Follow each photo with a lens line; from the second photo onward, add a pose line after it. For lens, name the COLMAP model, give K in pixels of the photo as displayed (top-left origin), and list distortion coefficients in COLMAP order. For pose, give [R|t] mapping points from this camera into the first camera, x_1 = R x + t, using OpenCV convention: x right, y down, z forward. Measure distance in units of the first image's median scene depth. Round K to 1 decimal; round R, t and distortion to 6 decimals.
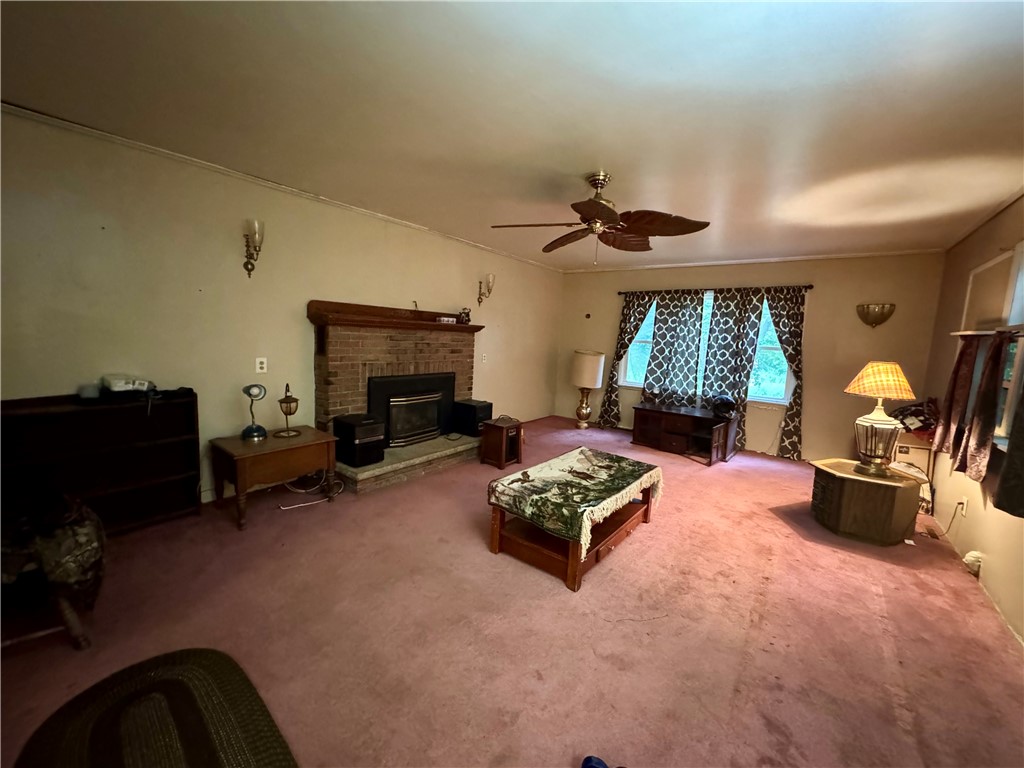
lens RADIAL K [[412.8, 0, 511.8], [0, 412.8, 385.8], [0, 0, 1]] dist [-0.003509, -0.000375]
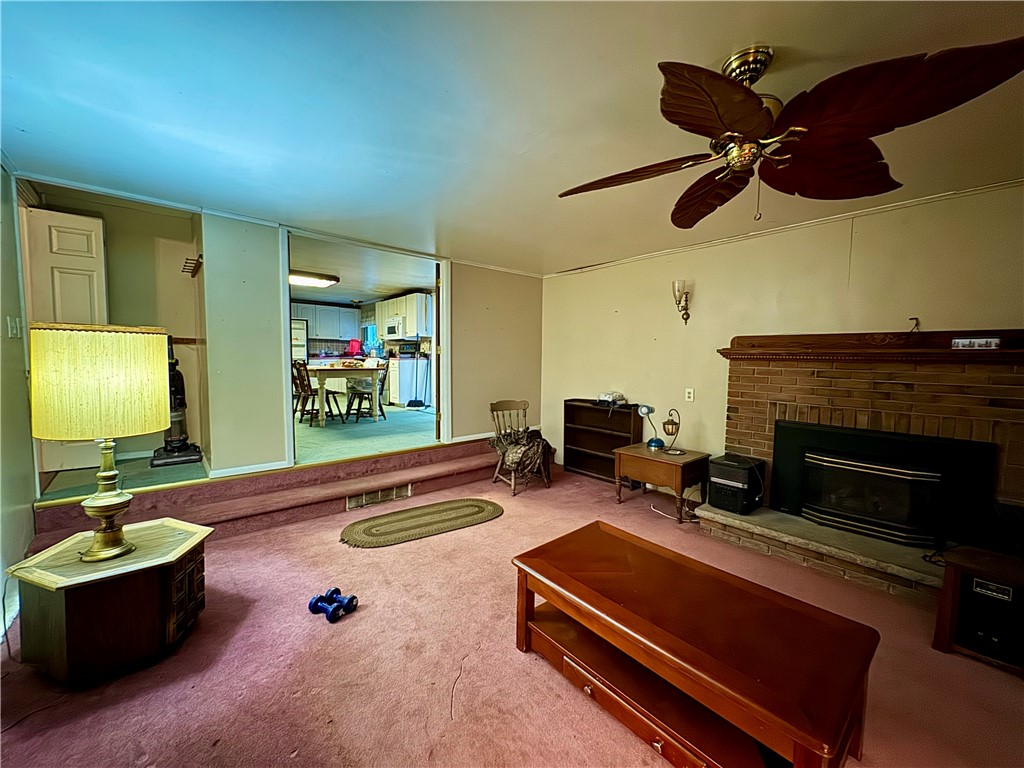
lens RADIAL K [[412.8, 0, 511.4], [0, 412.8, 382.0], [0, 0, 1]] dist [-0.003509, -0.000375]
pose [[-0.211016, 0.012266, -0.977406, 0.589635], [-0.140005, 0.989232, 0.042641, -0.056648], [0.967404, 0.145840, -0.207027, 0.638047]]
